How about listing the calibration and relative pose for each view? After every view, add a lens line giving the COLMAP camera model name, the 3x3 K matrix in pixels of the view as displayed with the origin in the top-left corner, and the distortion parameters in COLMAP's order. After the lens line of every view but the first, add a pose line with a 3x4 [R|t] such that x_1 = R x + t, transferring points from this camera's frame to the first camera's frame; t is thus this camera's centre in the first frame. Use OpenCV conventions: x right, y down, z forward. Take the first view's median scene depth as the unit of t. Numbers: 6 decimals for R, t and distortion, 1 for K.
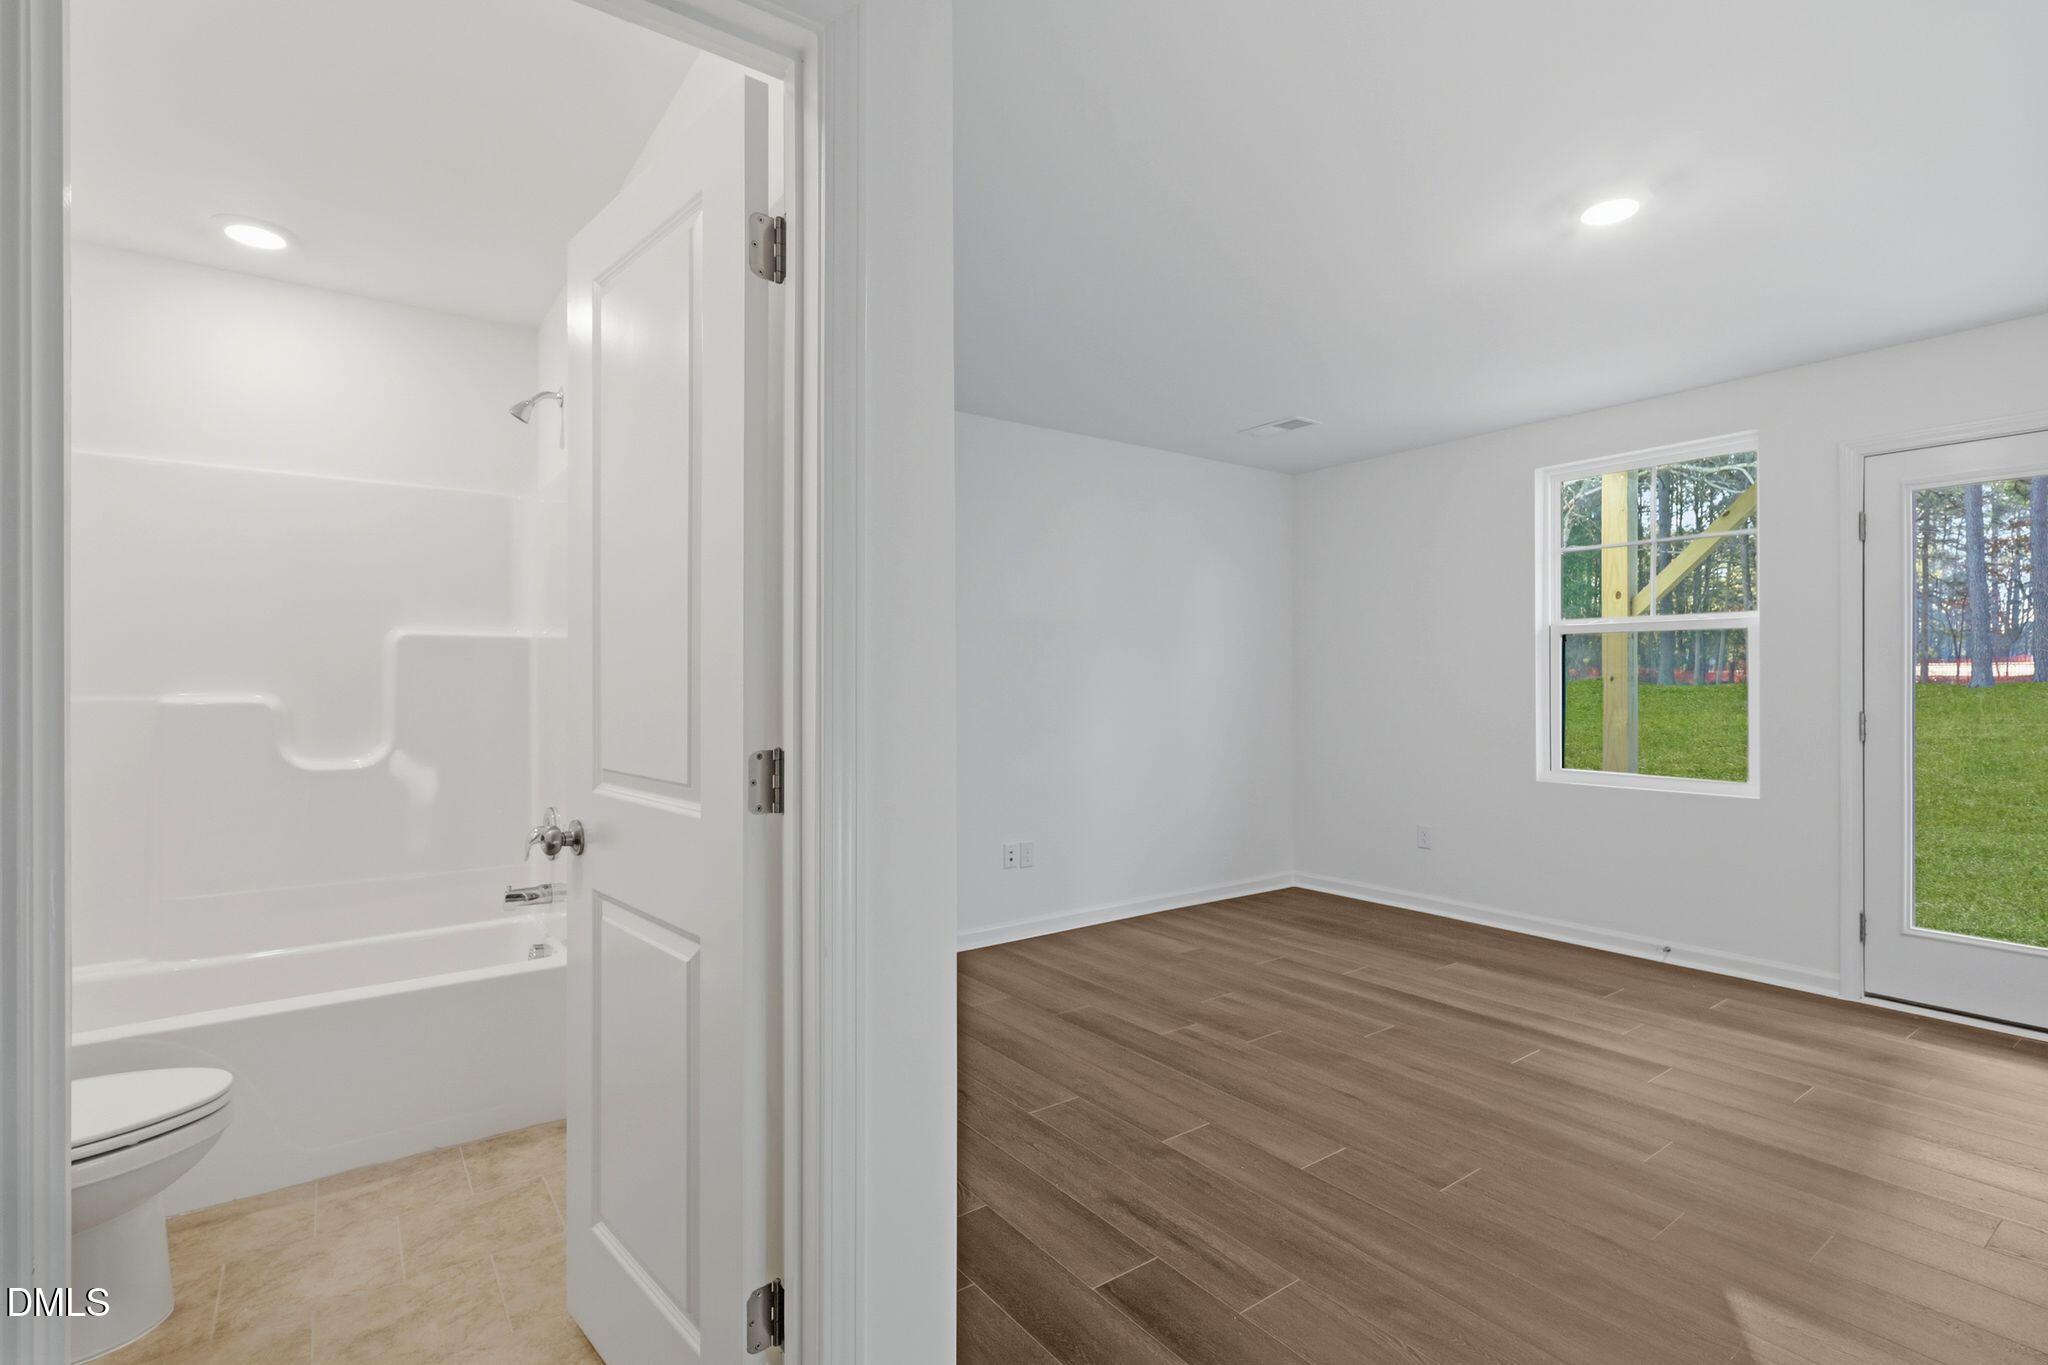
lens RADIAL K [[959.5, 0, 1027.6], [0, 959.5, 684.8], [0, 0, 1]] dist [-0.001697, 0.001750]
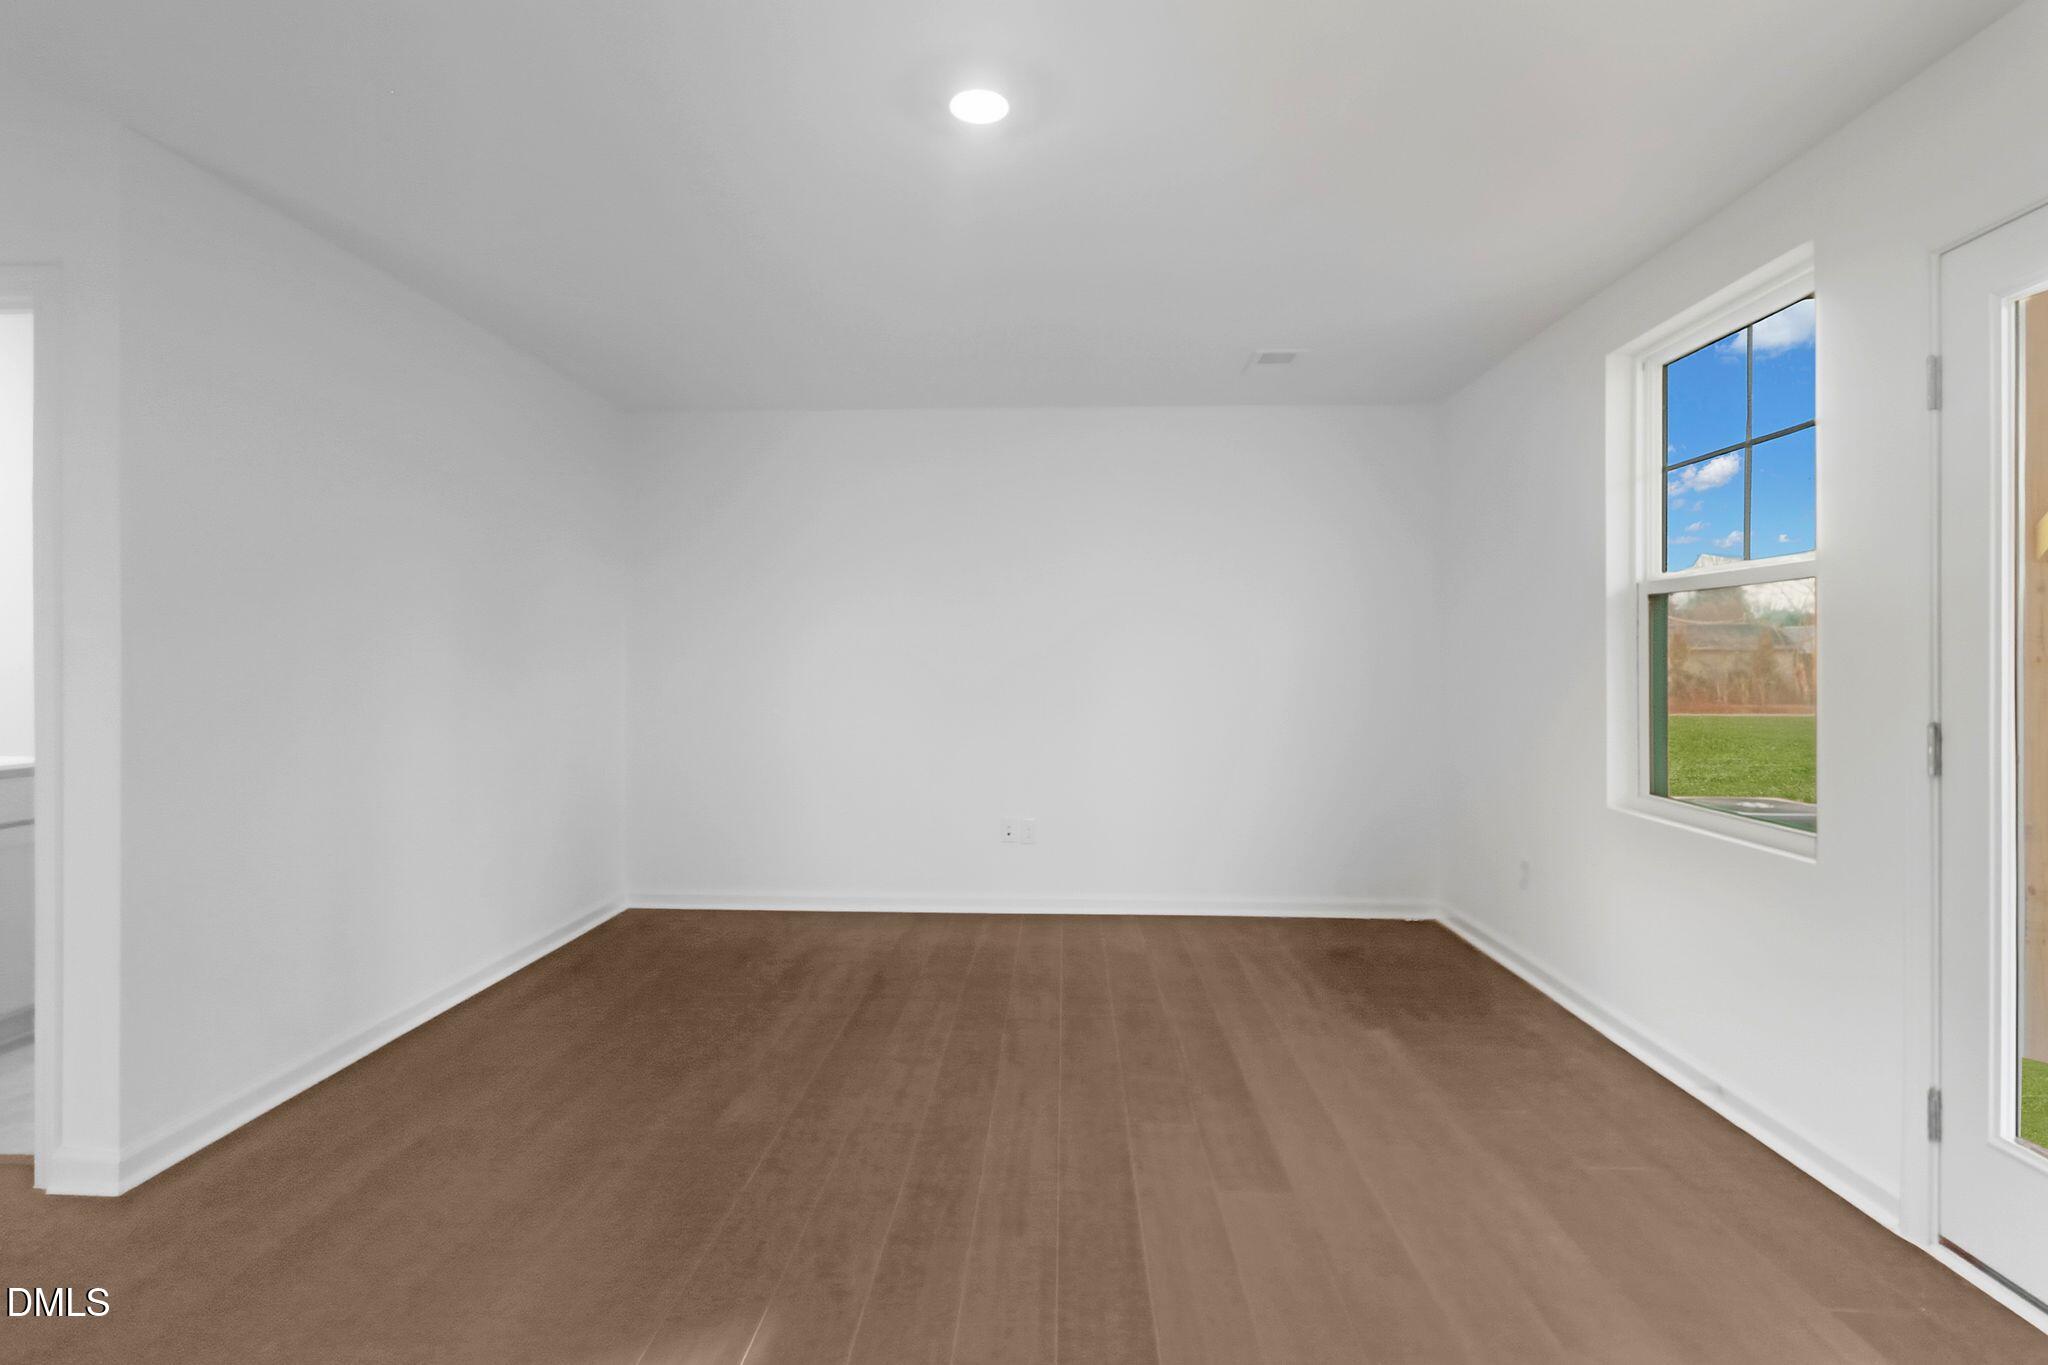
lens RADIAL K [[959.5, 0, 1023.4], [0, 959.5, 676.0], [0, 0, 1]] dist [-0.001697, 0.001750]
pose [[0.787411, 0.011192, -0.616326, 0.760466], [-0.004506, 0.999913, 0.012401, -0.002601], [0.616412, -0.006987, 0.787393, 0.239838]]
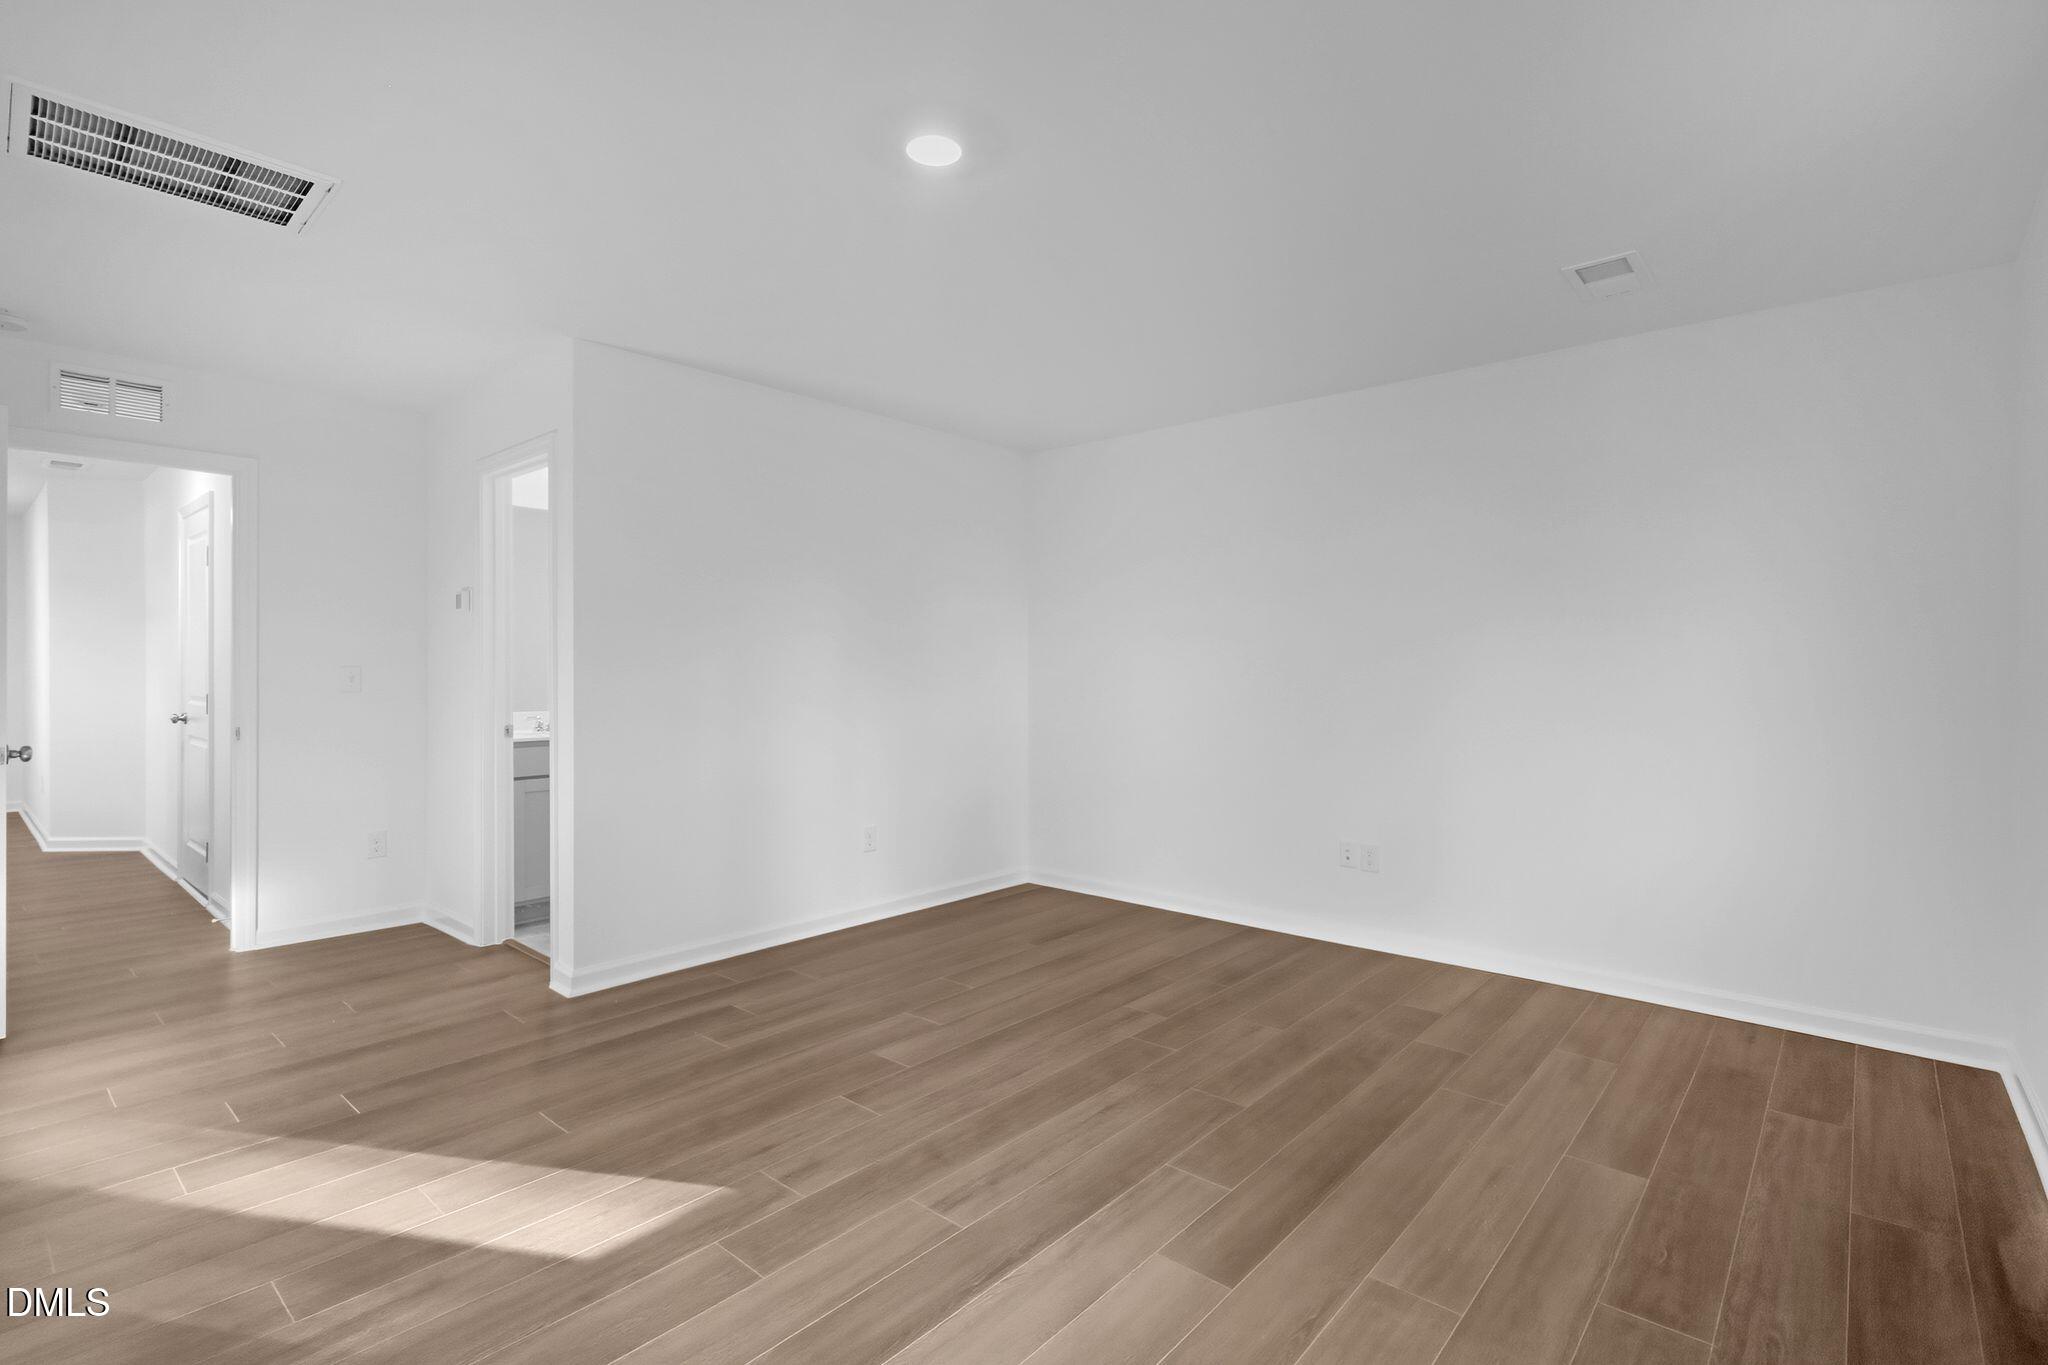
lens RADIAL K [[959.5, 0, 1024.2], [0, 959.5, 681.4], [0, 0, 1]] dist [-0.001697, 0.001750]
pose [[0.211176, 0.014160, -0.977345, 1.009507], [0.011764, 0.999786, 0.017027, -0.014308], [0.977377, -0.015093, 0.210964, 0.588707]]
